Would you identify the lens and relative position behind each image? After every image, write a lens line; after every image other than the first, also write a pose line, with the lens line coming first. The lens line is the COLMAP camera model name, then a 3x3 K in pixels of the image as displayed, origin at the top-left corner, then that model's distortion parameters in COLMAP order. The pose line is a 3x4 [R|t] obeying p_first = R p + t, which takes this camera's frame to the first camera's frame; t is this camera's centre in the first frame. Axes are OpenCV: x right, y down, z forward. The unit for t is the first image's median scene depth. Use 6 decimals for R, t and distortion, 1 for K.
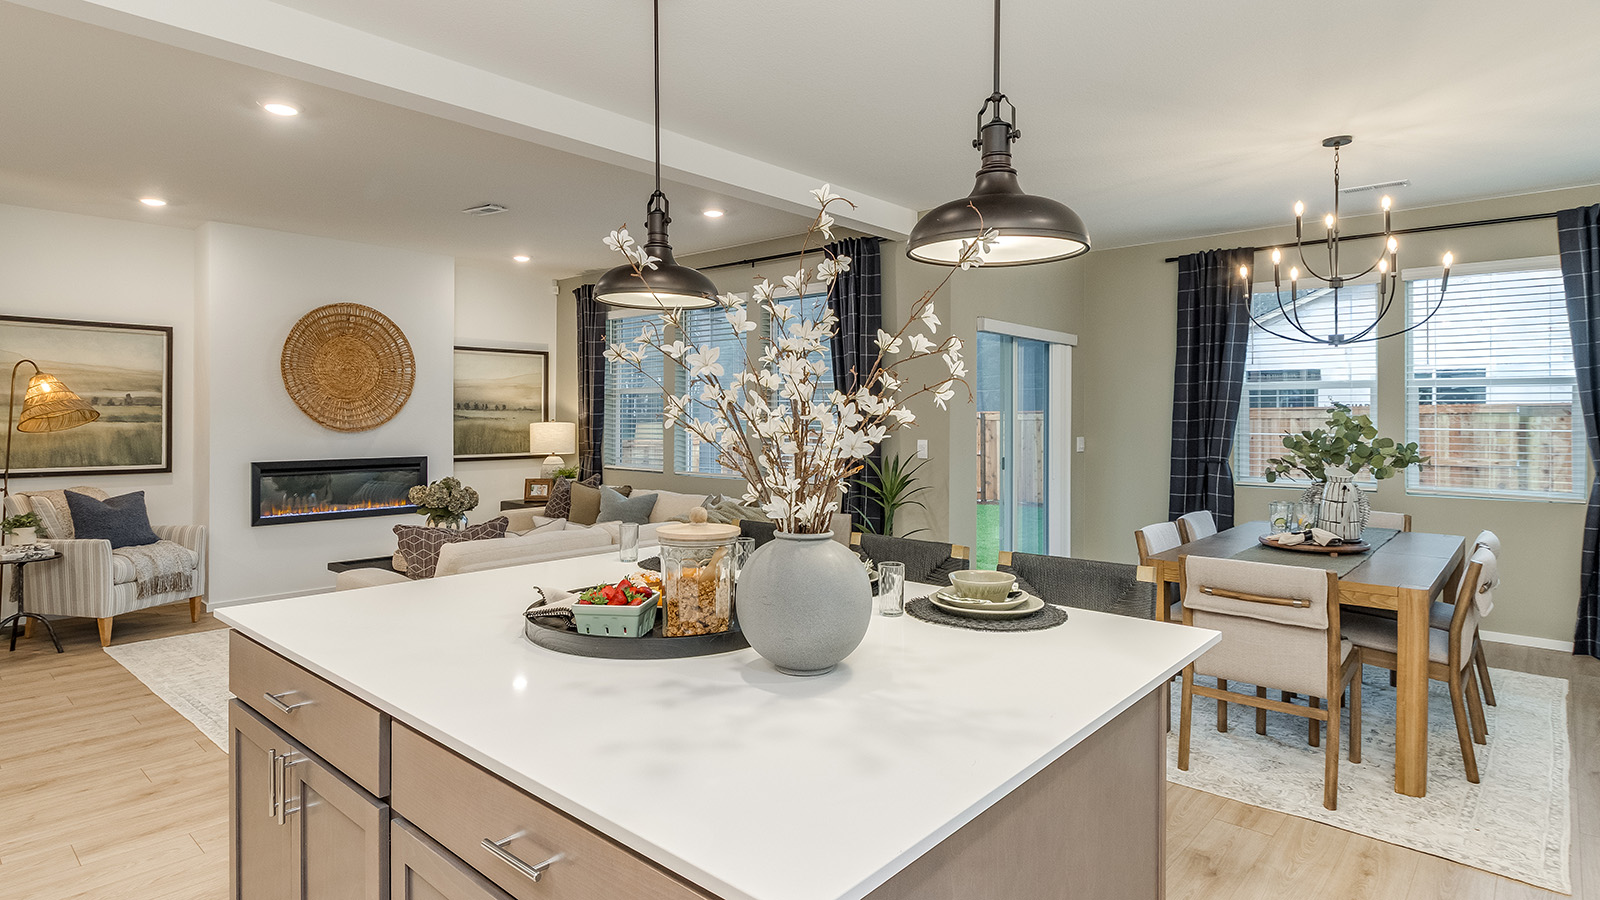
lens RADIAL K [[861.4, 0, 796.8], [0, 861.4, 420.4], [0, 0, 1]] dist [-0.002305, -0.000455]
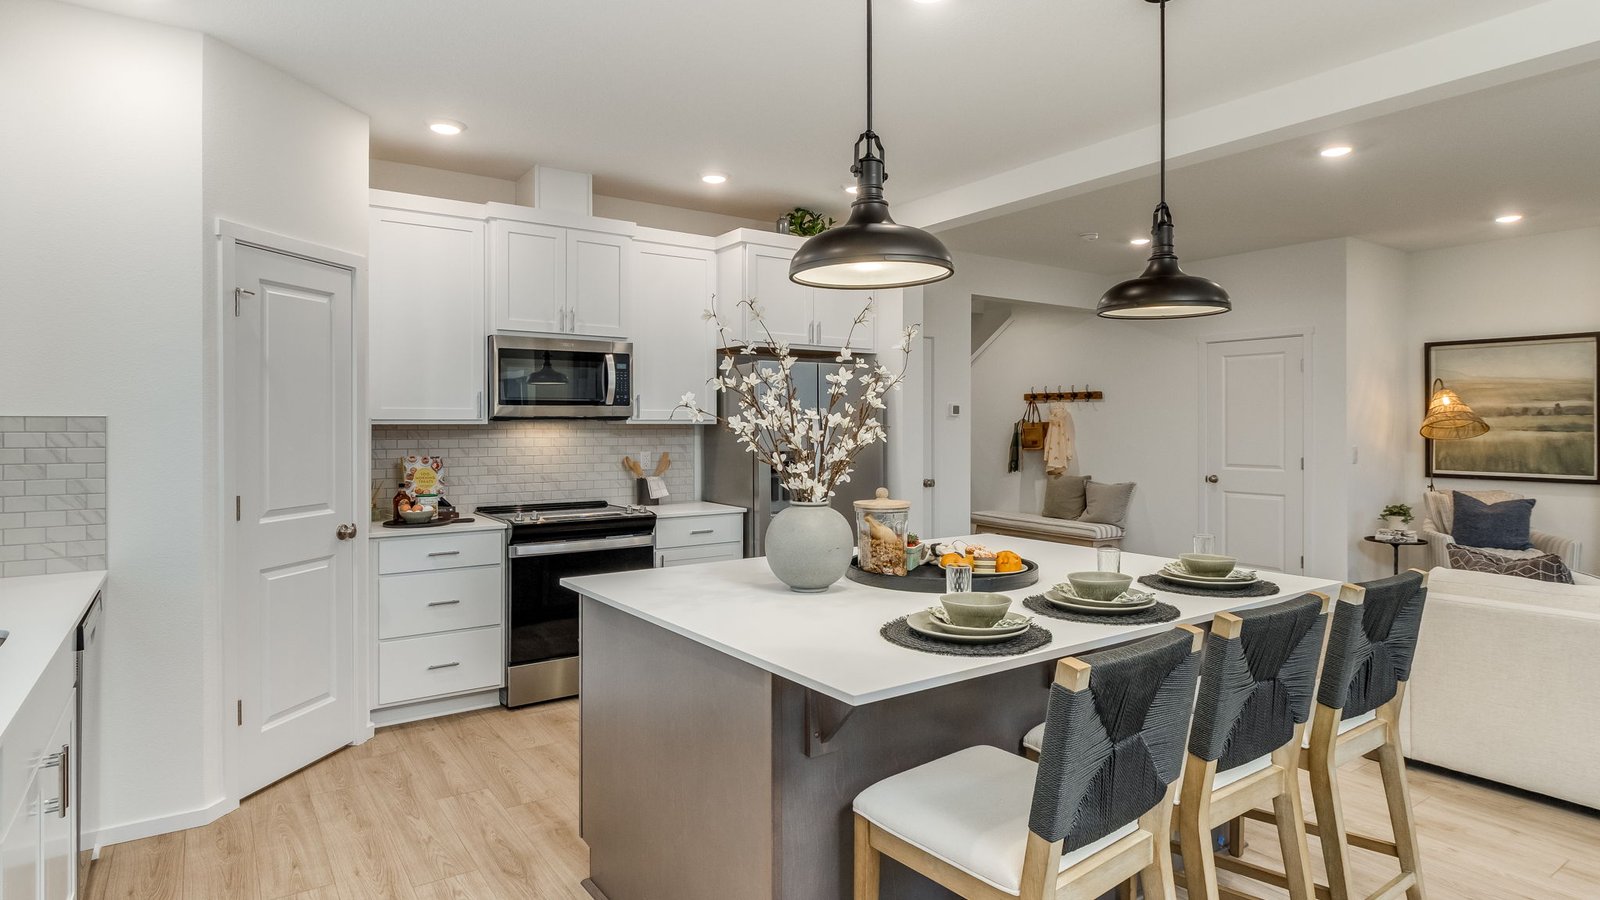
lens RADIAL K [[861.4, 0, 796.8], [0, 861.4, 420.4], [0, 0, 1]] dist [-0.002305, -0.000455]
pose [[-0.223186, -0.006404, -0.974755, 0.413471], [-0.003666, 0.999977, -0.005730, -0.002074], [0.974769, 0.002295, -0.223204, 0.362888]]
